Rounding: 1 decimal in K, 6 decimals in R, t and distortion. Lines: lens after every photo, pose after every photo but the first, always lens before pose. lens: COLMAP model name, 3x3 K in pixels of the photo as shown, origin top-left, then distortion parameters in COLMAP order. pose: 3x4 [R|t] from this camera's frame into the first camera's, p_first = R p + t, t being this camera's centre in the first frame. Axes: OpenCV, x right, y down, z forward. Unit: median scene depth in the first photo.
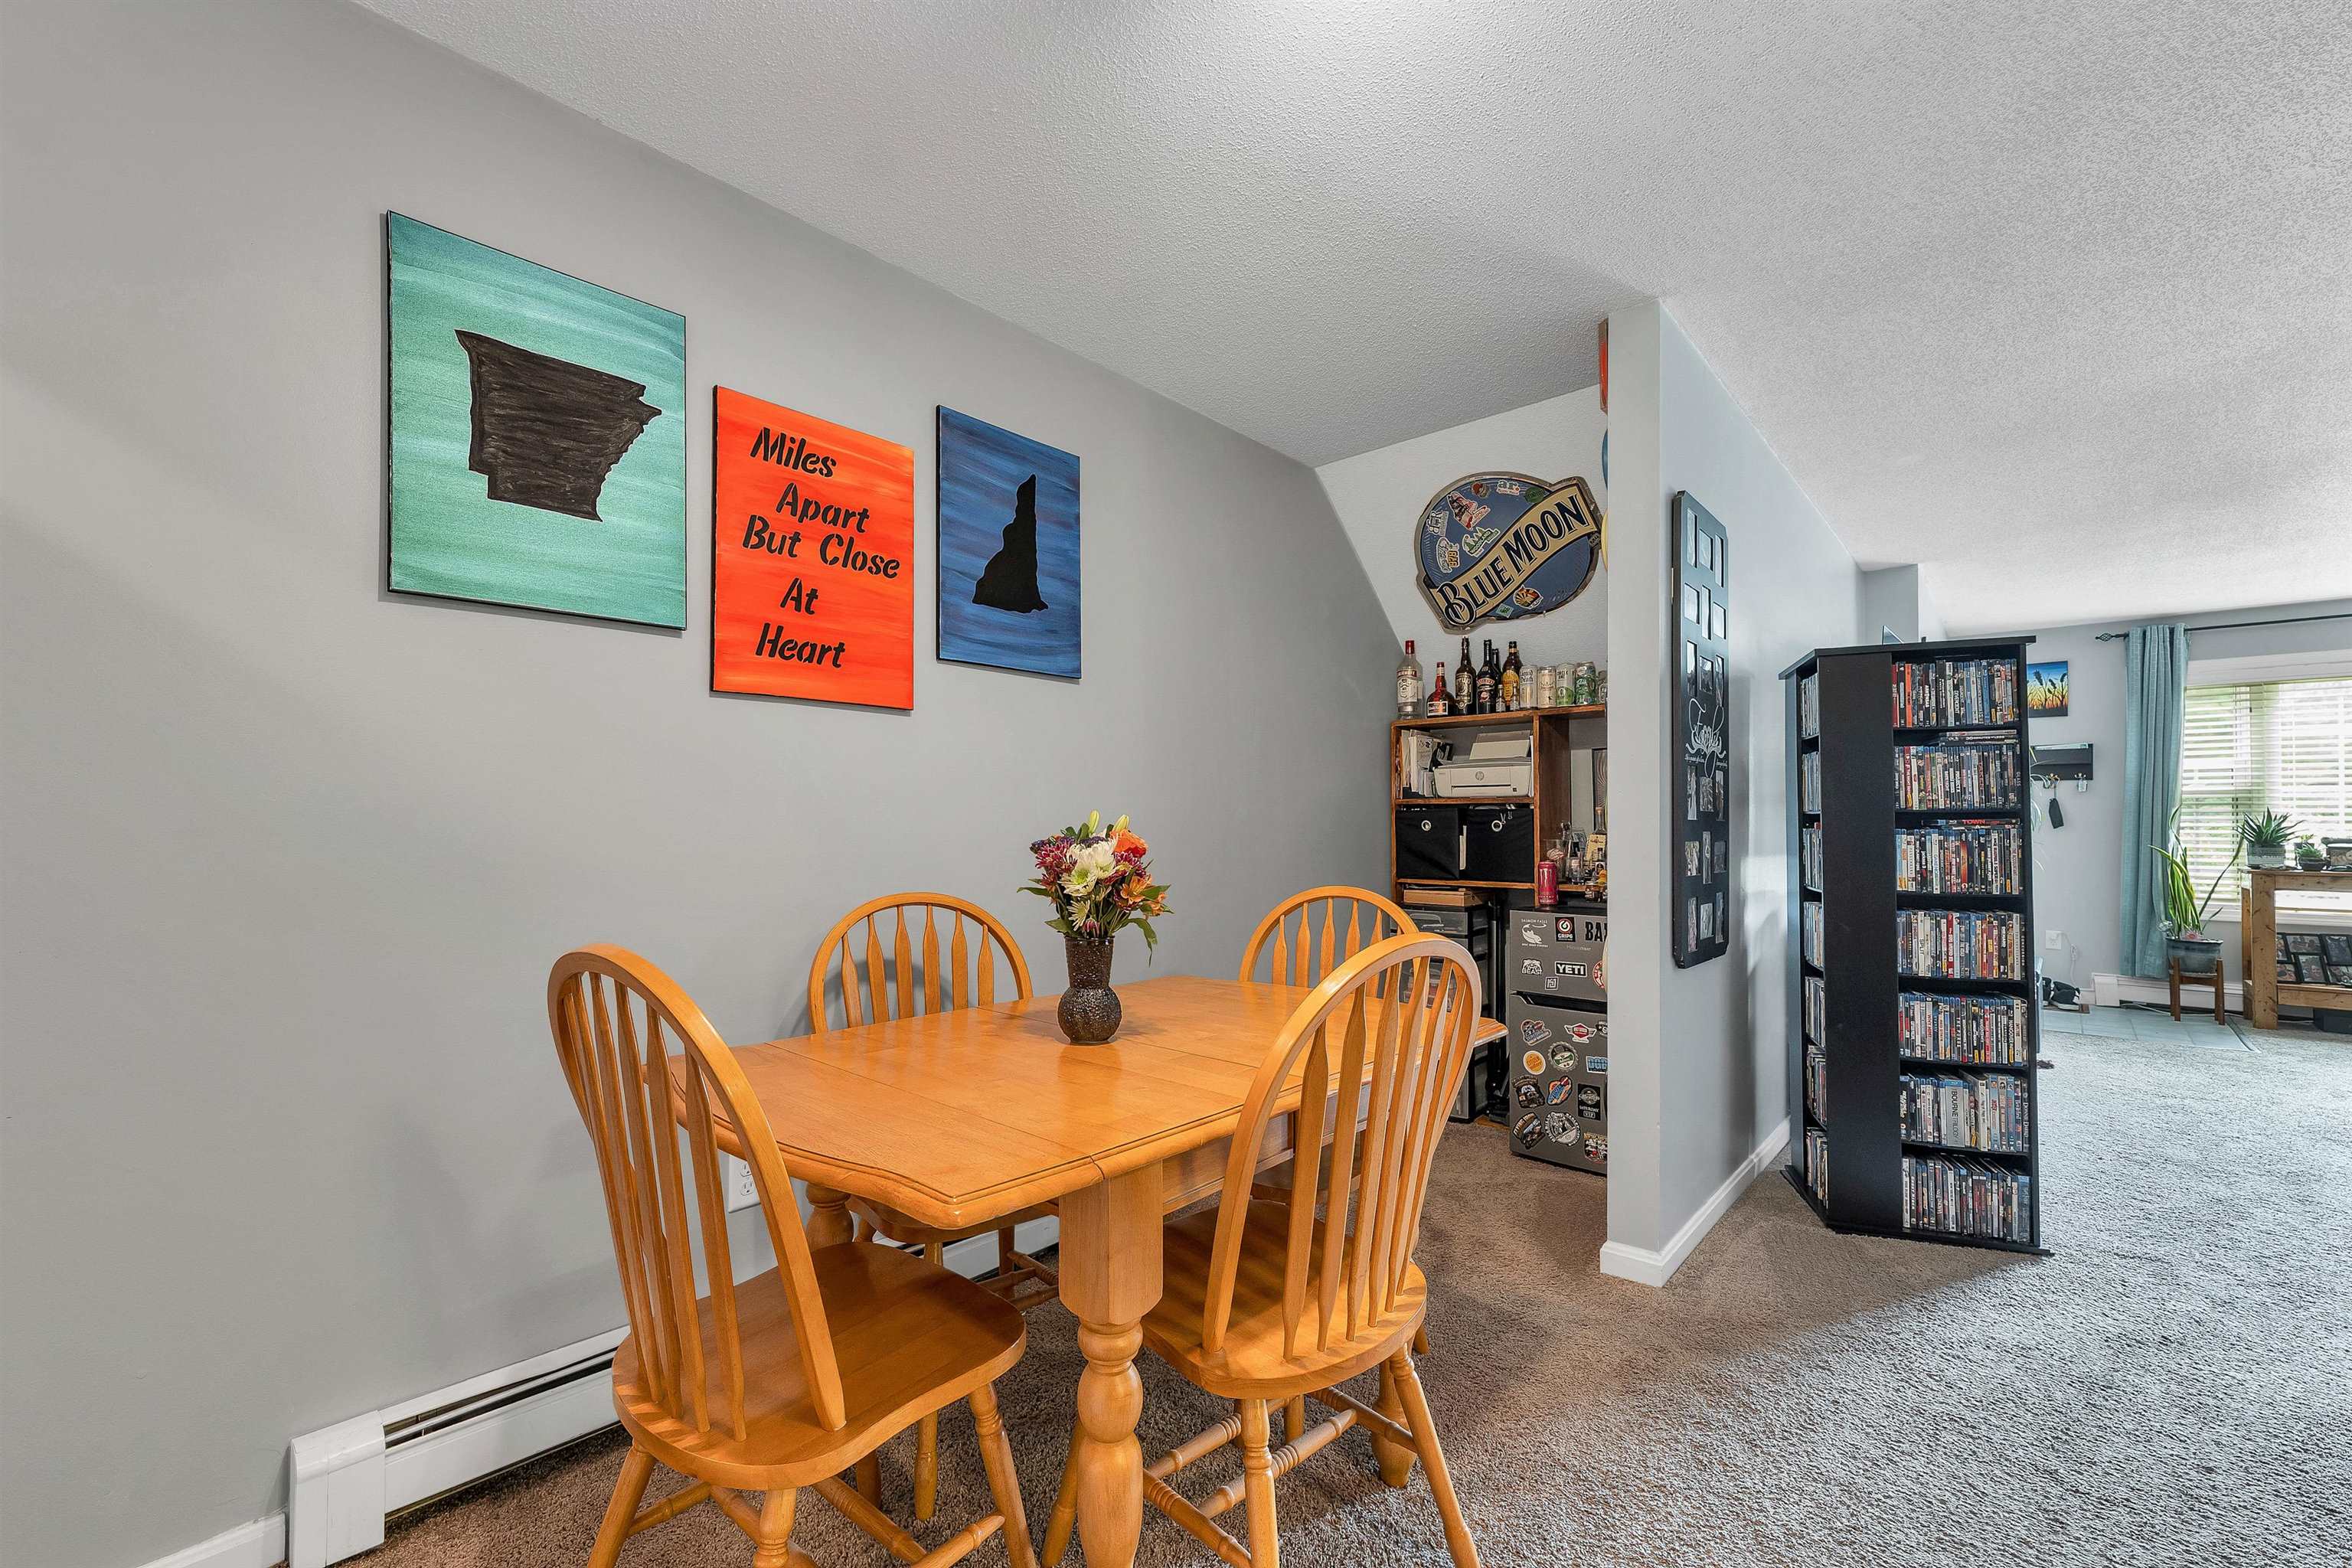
lens RADIAL K [[978.7, 0, 1165.5], [0, 978.7, 808.4], [0, 0, 1]] dist [0.001499, 0.000150]
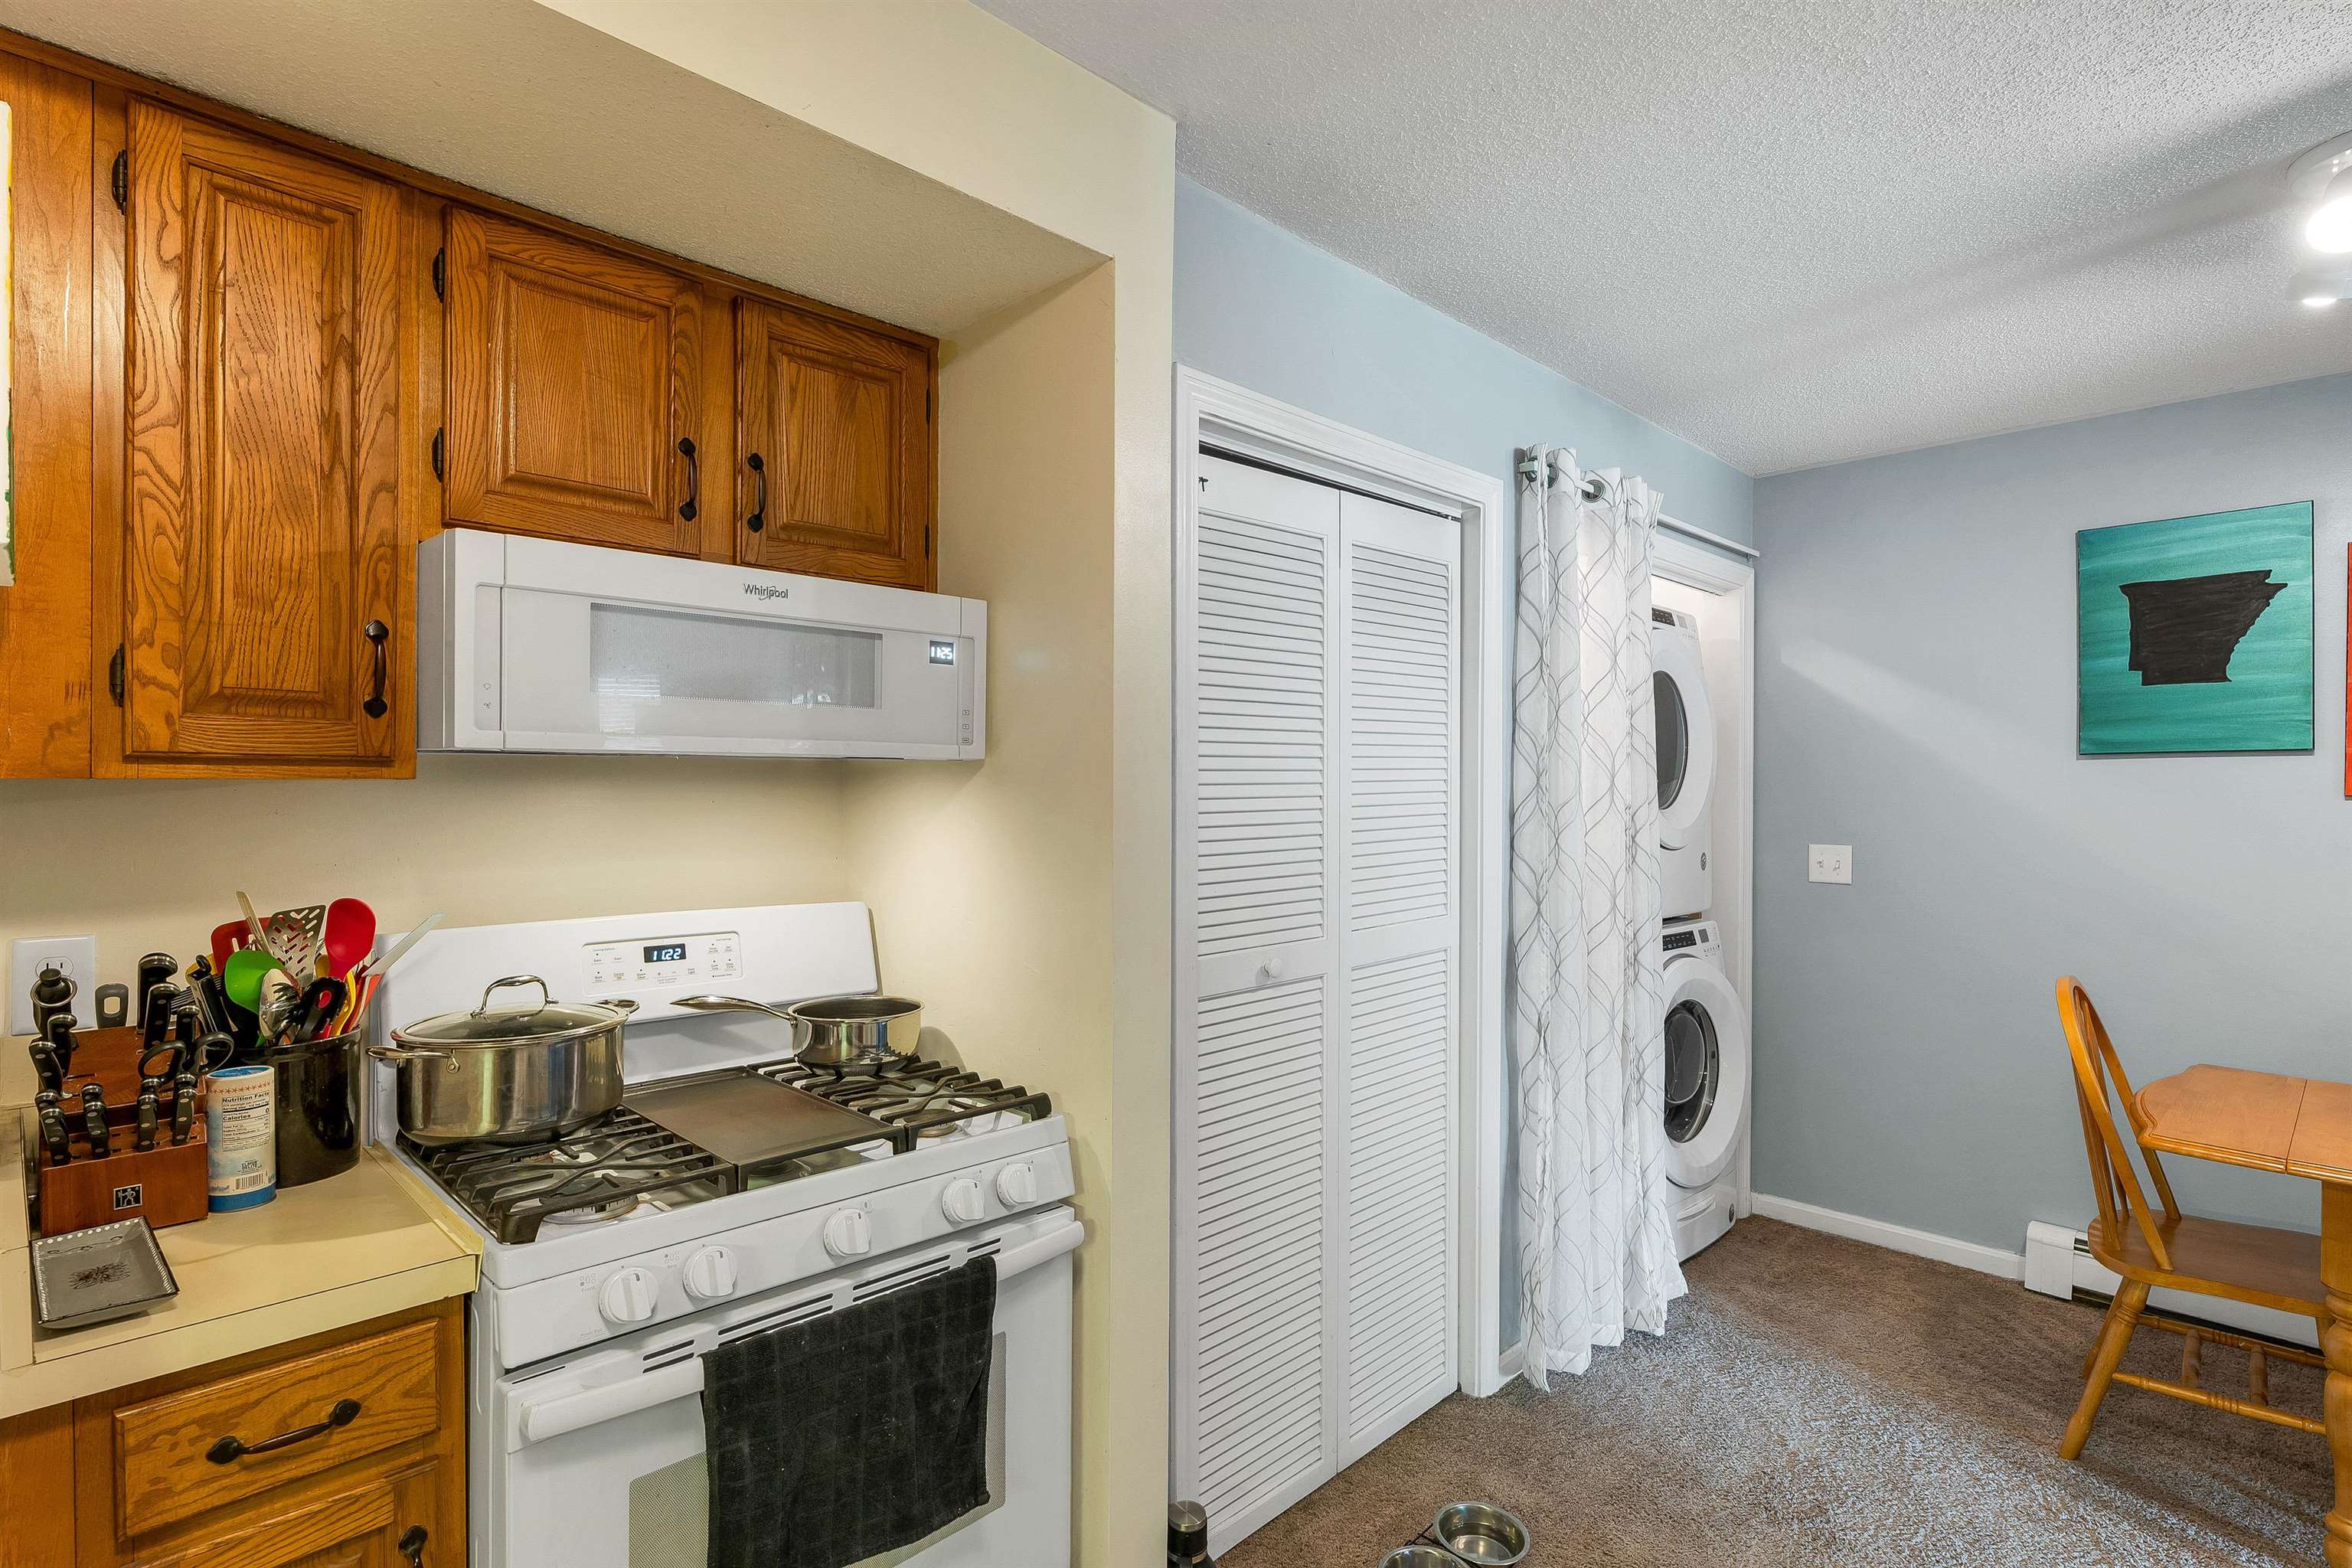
lens RADIAL K [[1167.3, 0, 1173.0], [0, 1167.3, 796.3], [0, 0, 1]] dist [0.002296, 0.000280]
pose [[-0.050756, 0.009769, -0.998663, 0.577472], [0.015477, 0.999840, 0.008994, -0.084434], [0.998591, -0.014999, -0.050900, -0.206463]]
